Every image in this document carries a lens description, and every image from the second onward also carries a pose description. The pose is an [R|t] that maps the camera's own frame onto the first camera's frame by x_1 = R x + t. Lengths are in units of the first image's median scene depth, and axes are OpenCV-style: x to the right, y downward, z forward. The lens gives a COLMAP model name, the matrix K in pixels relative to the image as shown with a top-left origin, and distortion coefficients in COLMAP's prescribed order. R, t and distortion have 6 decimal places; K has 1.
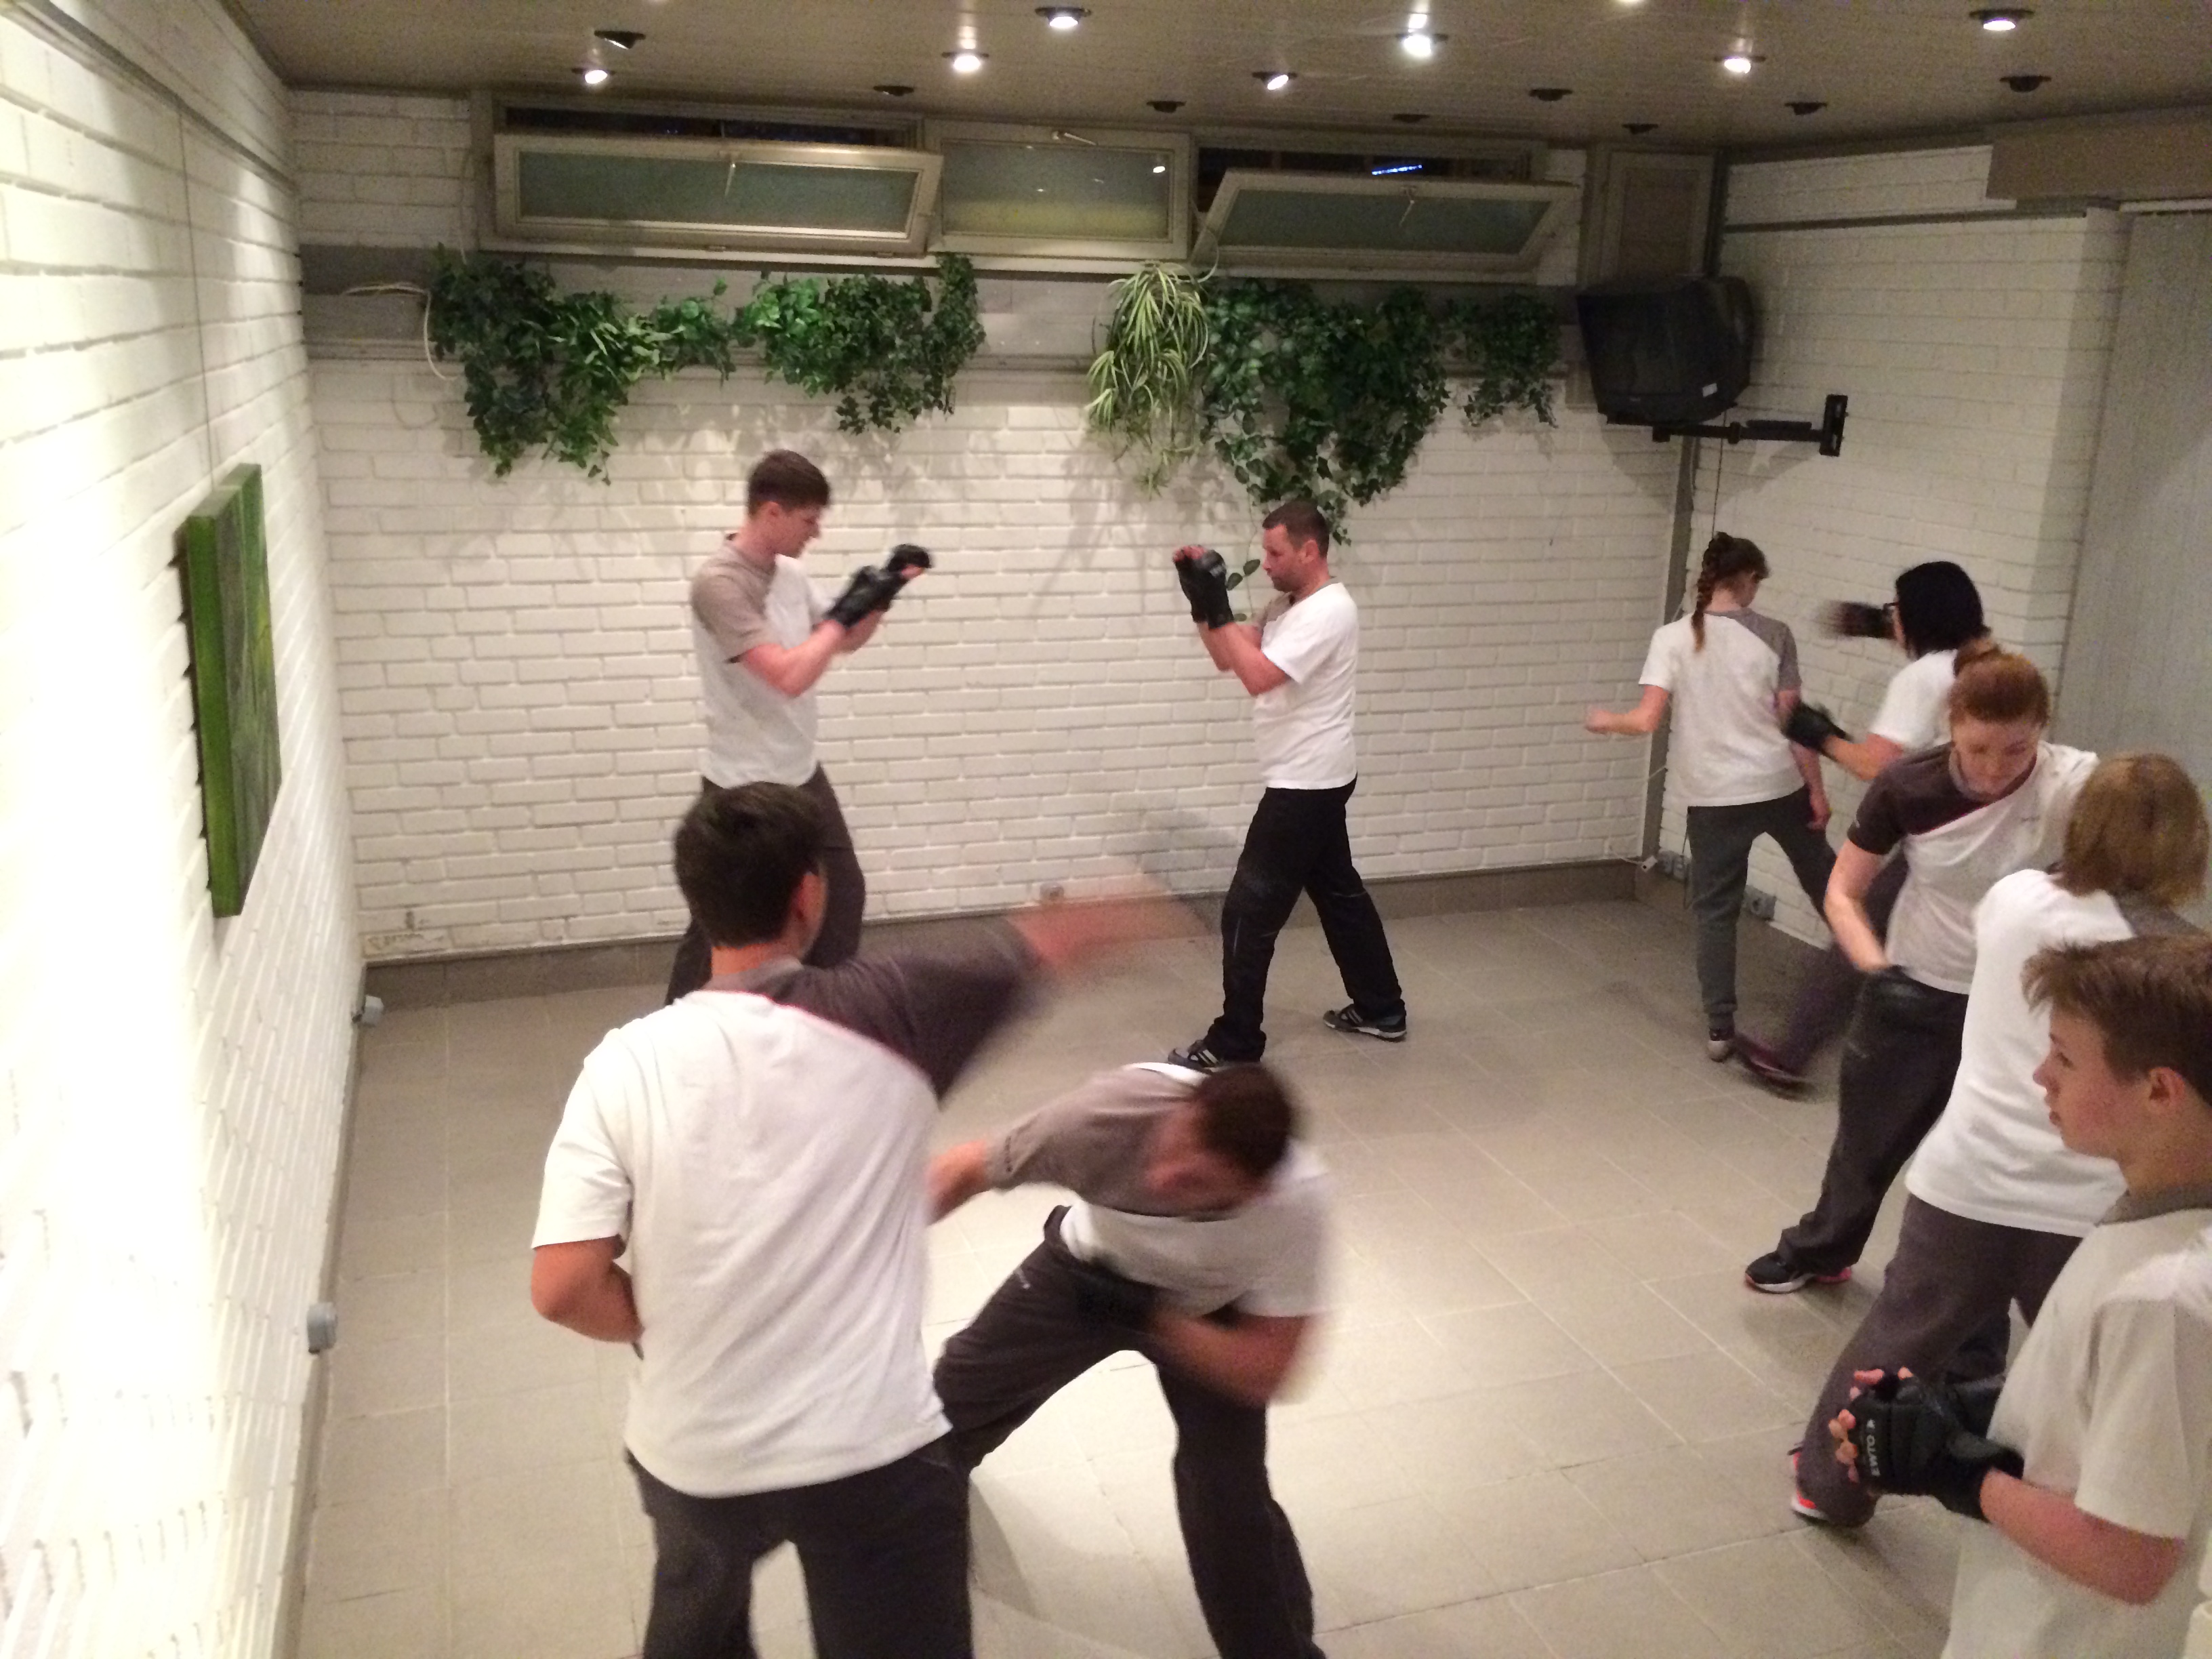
lens RADIAL K [[1903.0, 0, 1106.0], [0, 1903.0, 829.5], [0, 0, 1]] dist [0.114447, -0.146171]
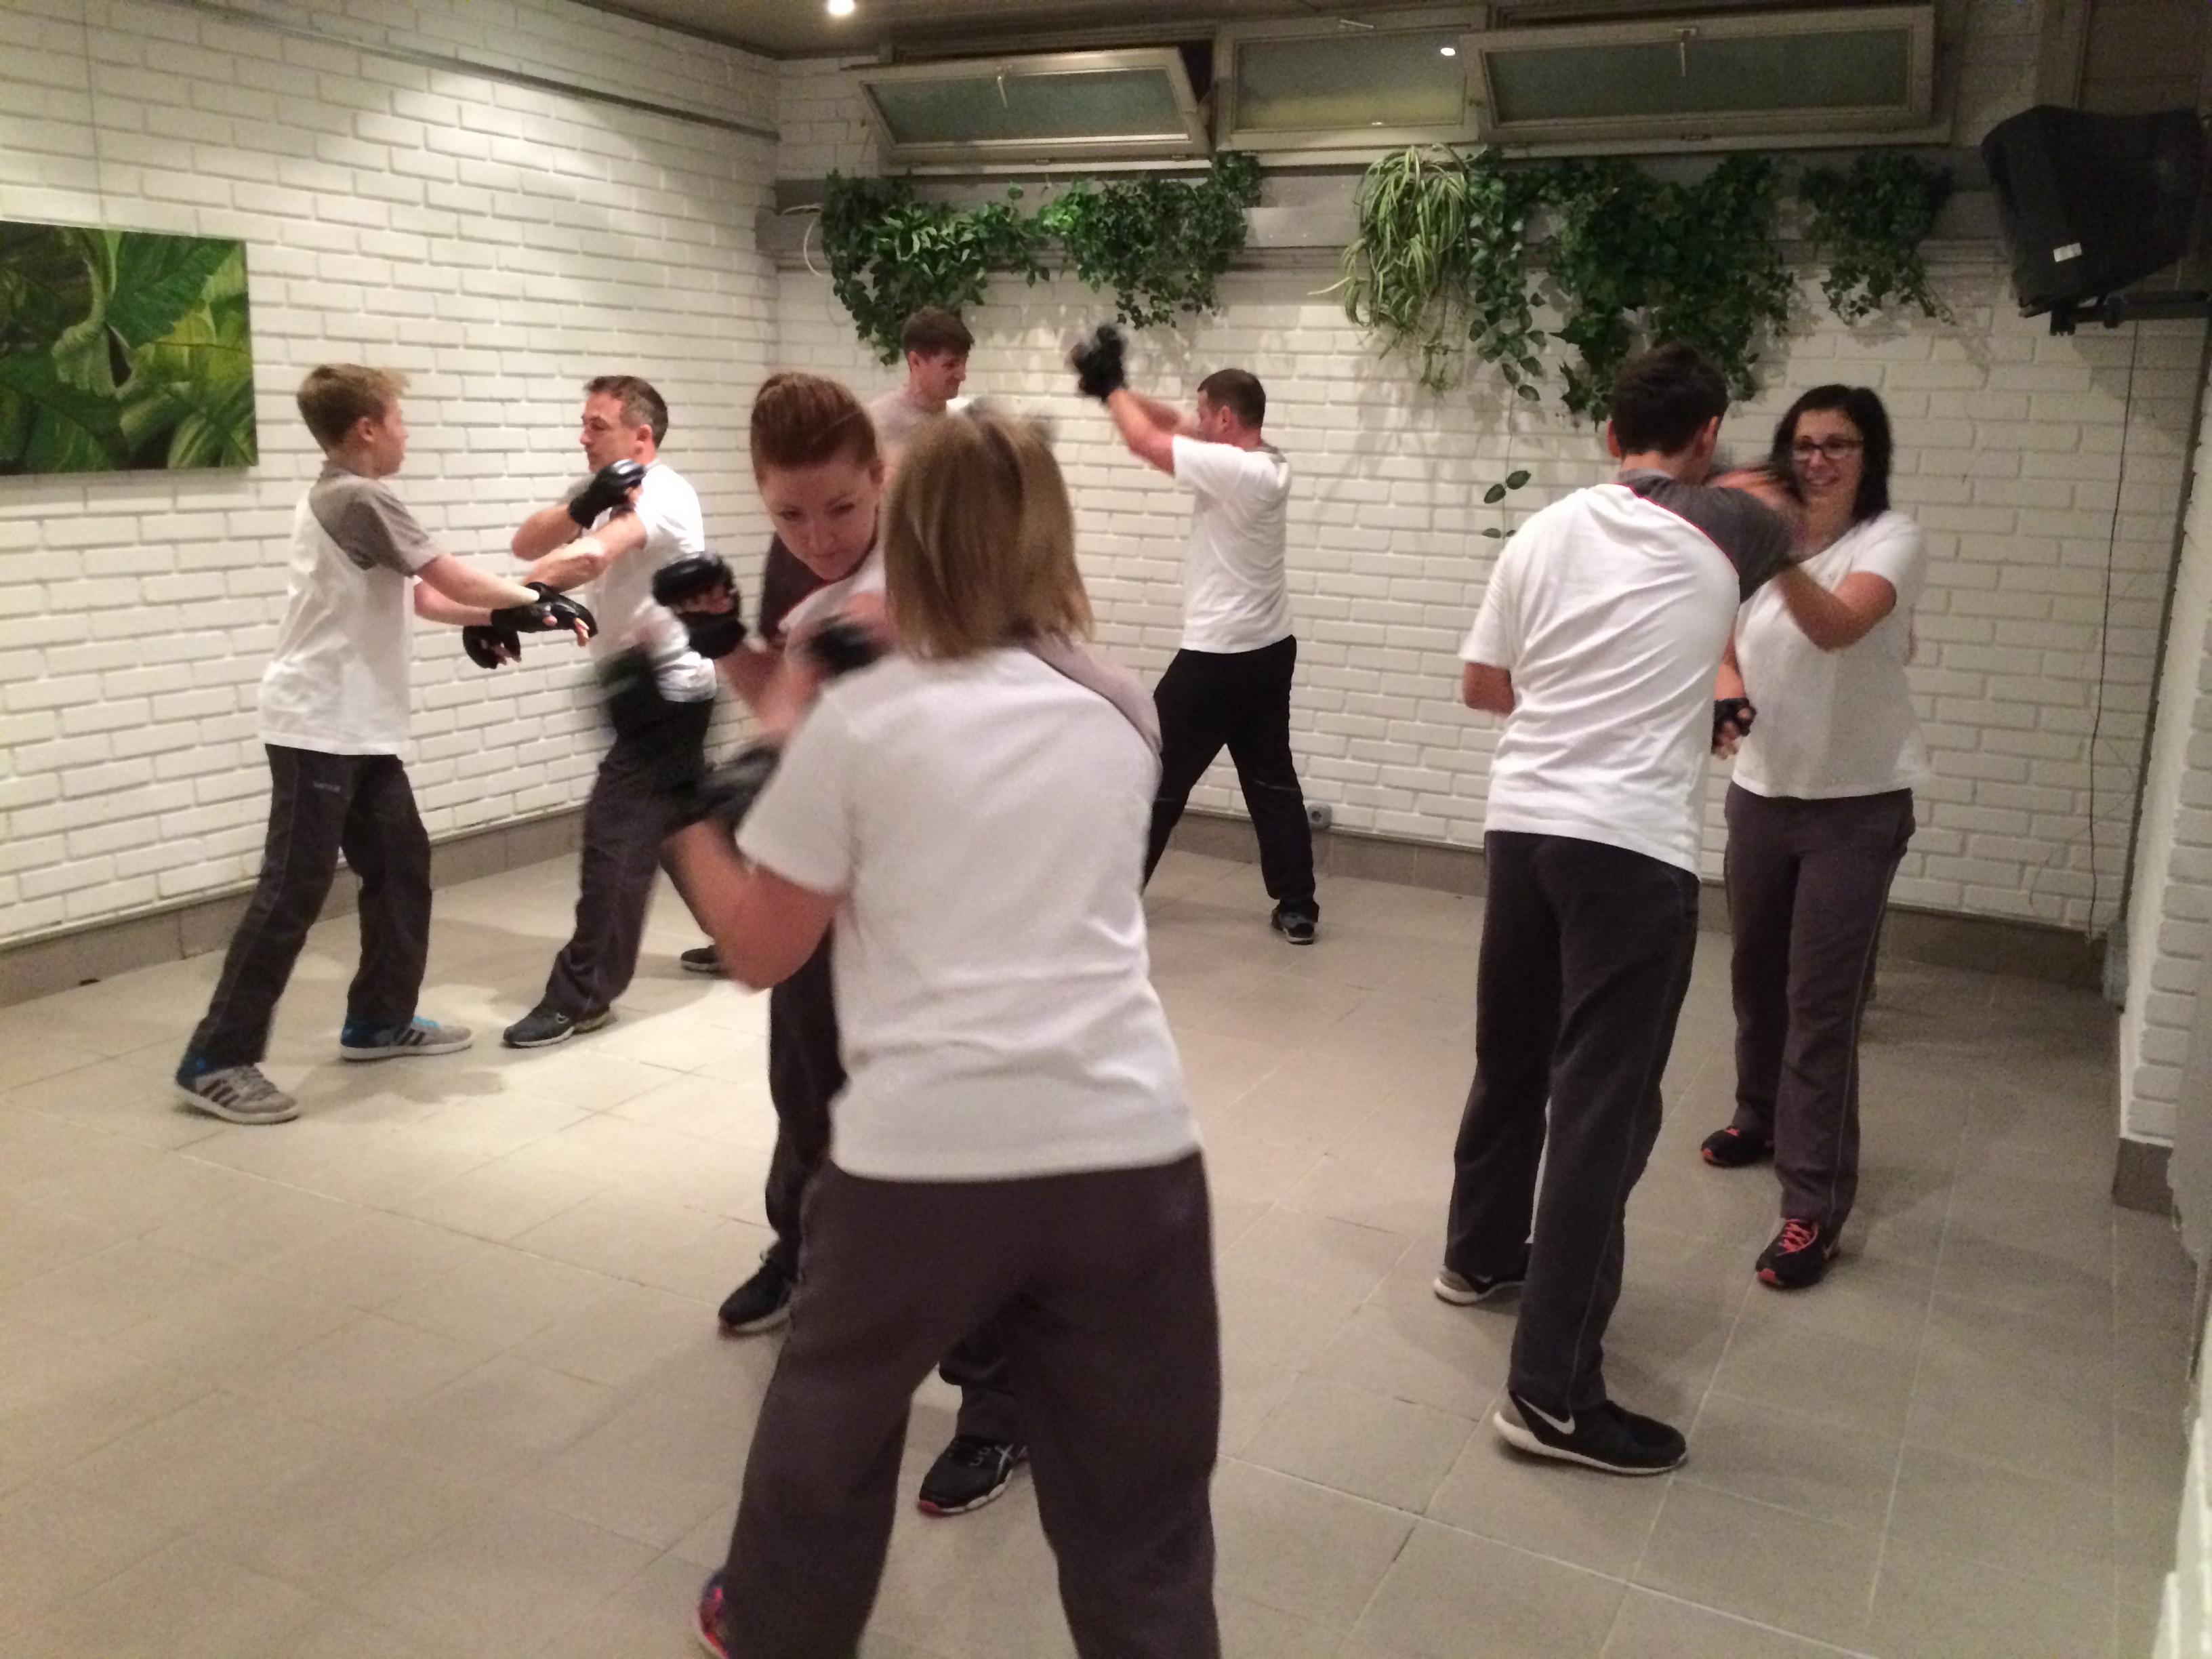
lens RADIAL K [[1903.0, 0, 1106.0], [0, 1903.0, 829.5], [0, 0, 1]] dist [0.114447, -0.146171]
pose [[0.689906, 0.158855, -0.706254, 0.649165], [-0.205741, 0.978420, 0.019093, 0.049777], [0.694046, 0.132133, 0.707701, 0.264605]]
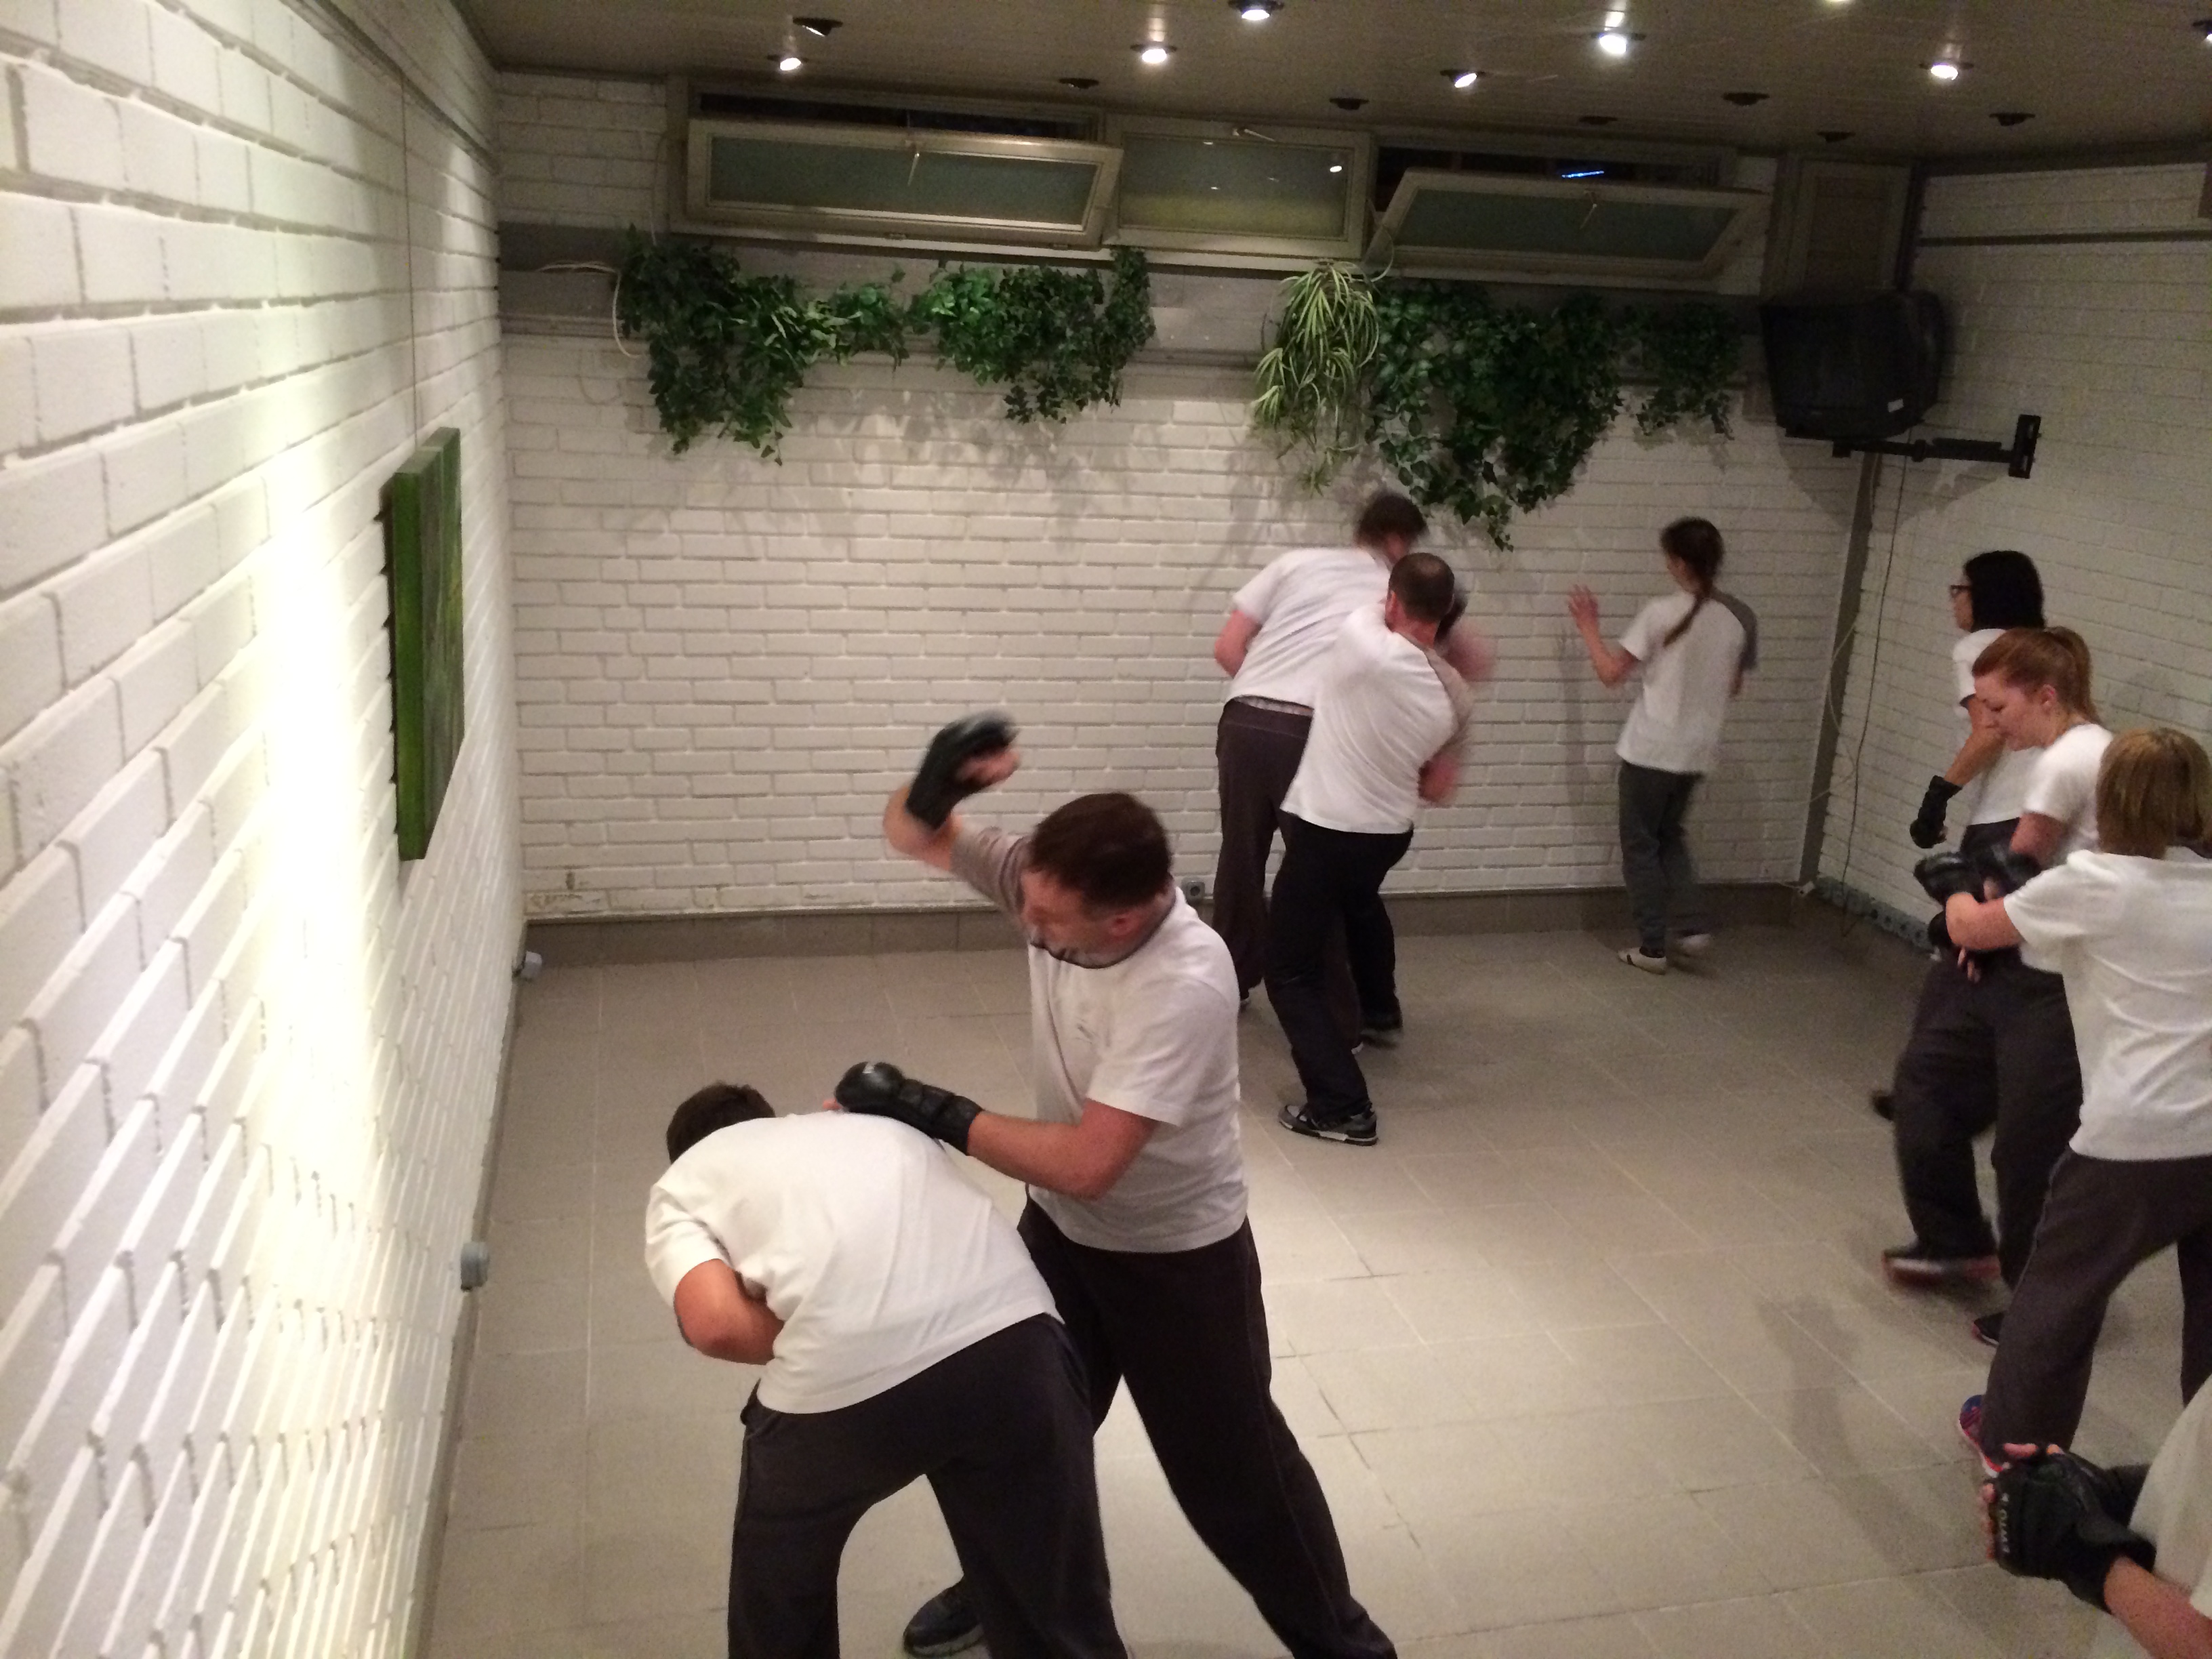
lens RADIAL K [[1903.0, 0, 1106.0], [0, 1903.0, 829.5], [0, 0, 1]] dist [0.114447, -0.146171]
pose [[0.996290, 0.048742, -0.070920, -0.004640], [-0.048809, 0.998808, 0.000800, 0.004677], [0.070874, 0.002664, 0.997482, -0.002986]]
